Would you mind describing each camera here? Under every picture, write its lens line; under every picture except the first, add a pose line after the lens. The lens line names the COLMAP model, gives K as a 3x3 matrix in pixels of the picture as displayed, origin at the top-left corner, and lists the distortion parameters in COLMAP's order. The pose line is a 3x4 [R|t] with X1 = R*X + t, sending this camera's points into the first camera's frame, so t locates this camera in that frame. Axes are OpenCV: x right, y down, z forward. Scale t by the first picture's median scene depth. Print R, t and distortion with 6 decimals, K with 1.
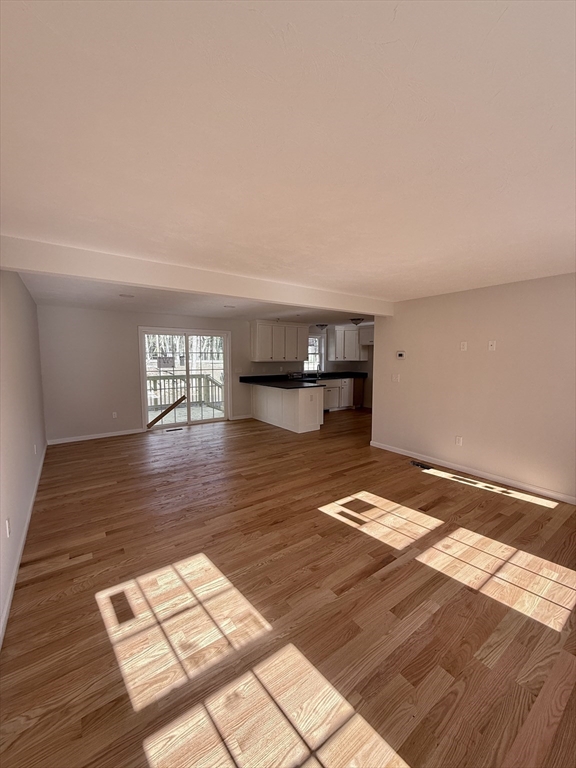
lens RADIAL K [[308.4, 0, 289.1], [0, 308.4, 382.2], [0, 0, 1]] dist [0.002040, -0.000111]
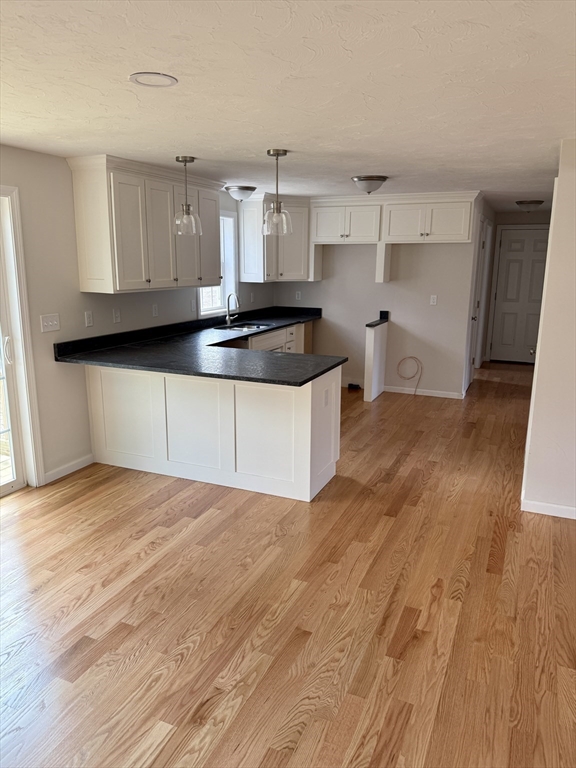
lens RADIAL K [[564.5, 0, 289.4], [0, 564.5, 379.5], [0, 0, 1]] dist [0.055447, -0.038571]
pose [[0.864630, -0.100102, 0.492337, -0.345708], [0.037625, 0.990099, 0.135232, -0.072604], [-0.500999, -0.098402, 0.859835, 0.560875]]
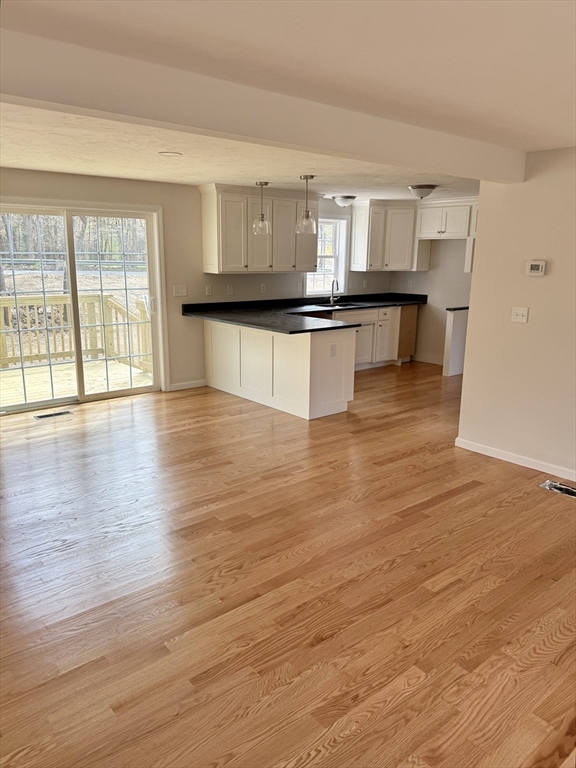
lens RADIAL K [[564.5, 0, 284.0], [0, 564.5, 386.3], [0, 0, 1]] dist [0.055447, -0.038571]
pose [[0.997716, -0.004778, 0.067379, -0.084120], [-0.004995, 0.989546, 0.144130, -0.027671], [-0.067364, -0.144138, 0.987262, 0.110695]]
